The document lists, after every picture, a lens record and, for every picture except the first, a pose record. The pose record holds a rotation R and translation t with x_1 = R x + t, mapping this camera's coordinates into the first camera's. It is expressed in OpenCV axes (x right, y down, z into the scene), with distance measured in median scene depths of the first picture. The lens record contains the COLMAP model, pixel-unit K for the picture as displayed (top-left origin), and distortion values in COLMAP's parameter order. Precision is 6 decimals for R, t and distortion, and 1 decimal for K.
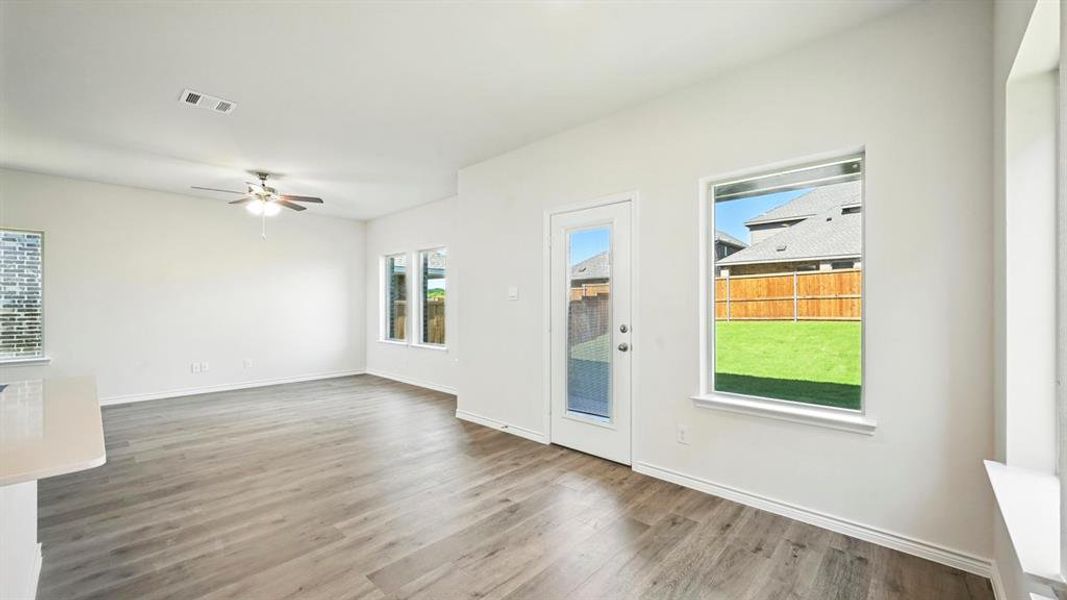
lens RADIAL K [[422.2, 0, 531.7], [0, 422.2, 301.8], [0, 0, 1]] dist [-0.003116, 0.000266]
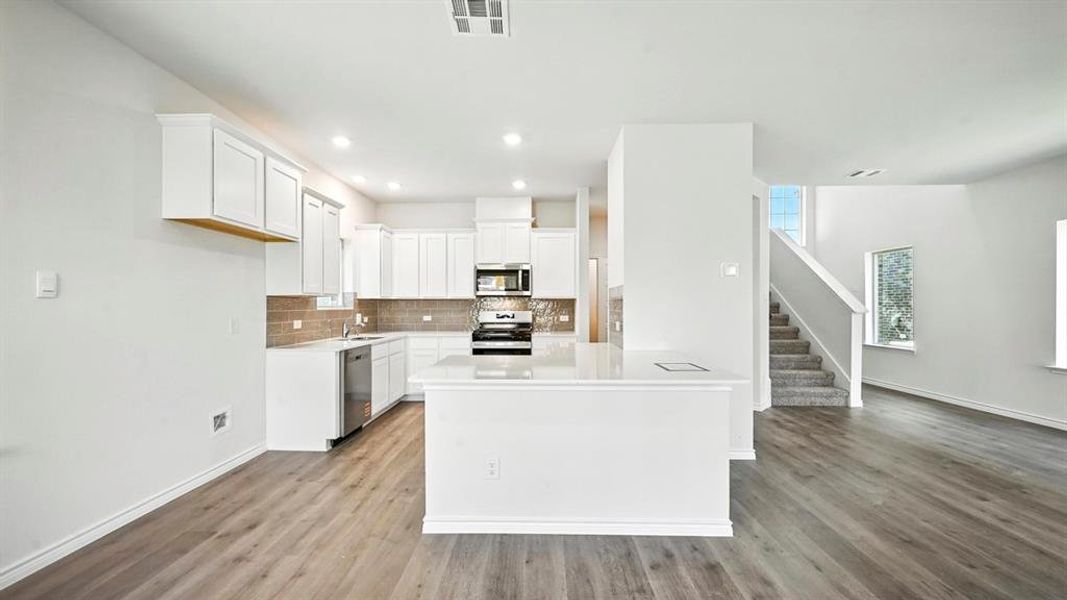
lens RADIAL K [[422.2, 0, 531.7], [0, 422.2, 301.8], [0, 0, 1]] dist [-0.003116, 0.000266]
pose [[-0.747695, -0.003269, -0.664034, -0.014566], [0.003645, 0.999953, -0.009026, 0.003076], [0.664032, -0.009169, -0.747648, 0.433702]]
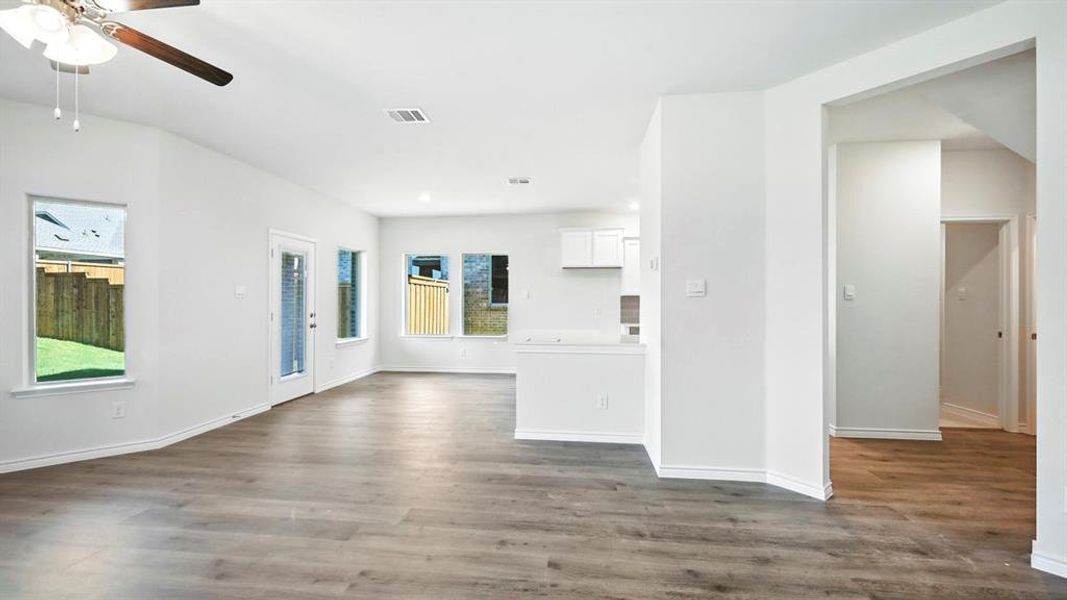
lens RADIAL K [[422.2, 0, 531.7], [0, 422.2, 301.8], [0, 0, 1]] dist [-0.003116, 0.000266]
pose [[-0.595721, -0.001132, 0.803191, -0.785131], [-0.001617, 0.999999, 0.000210, 0.003346], [-0.803190, -0.001174, -0.595722, 0.597456]]
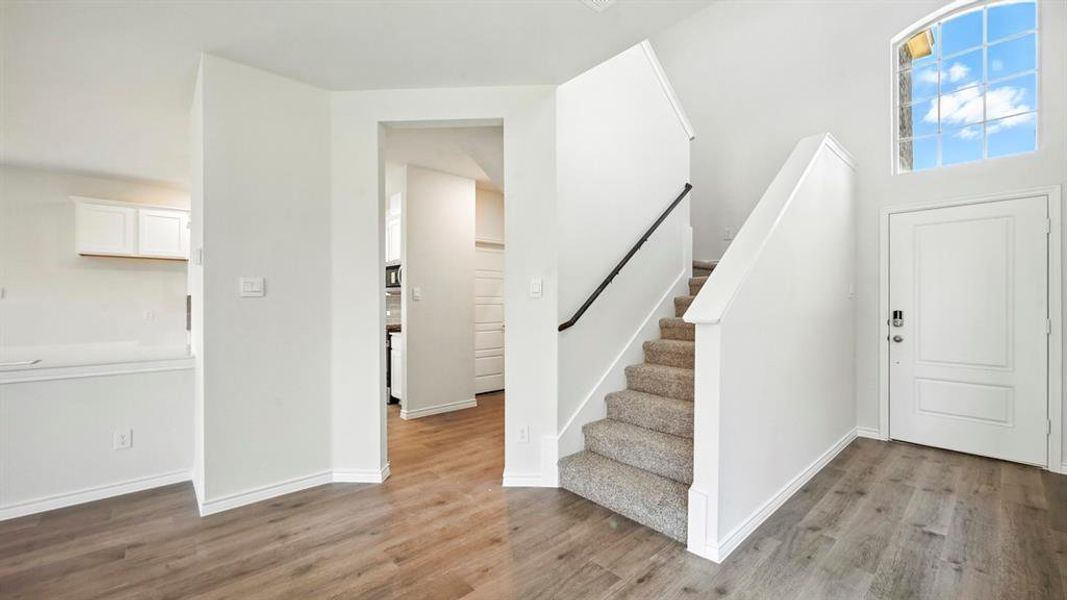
lens RADIAL K [[422.2, 0, 531.7], [0, 422.2, 301.8], [0, 0, 1]] dist [-0.003116, 0.000266]
pose [[-0.995877, 0.002978, 0.090659, -0.823700], [0.002900, 0.999995, -0.000999, 0.003595], [-0.090662, -0.000732, -0.995881, 0.562845]]
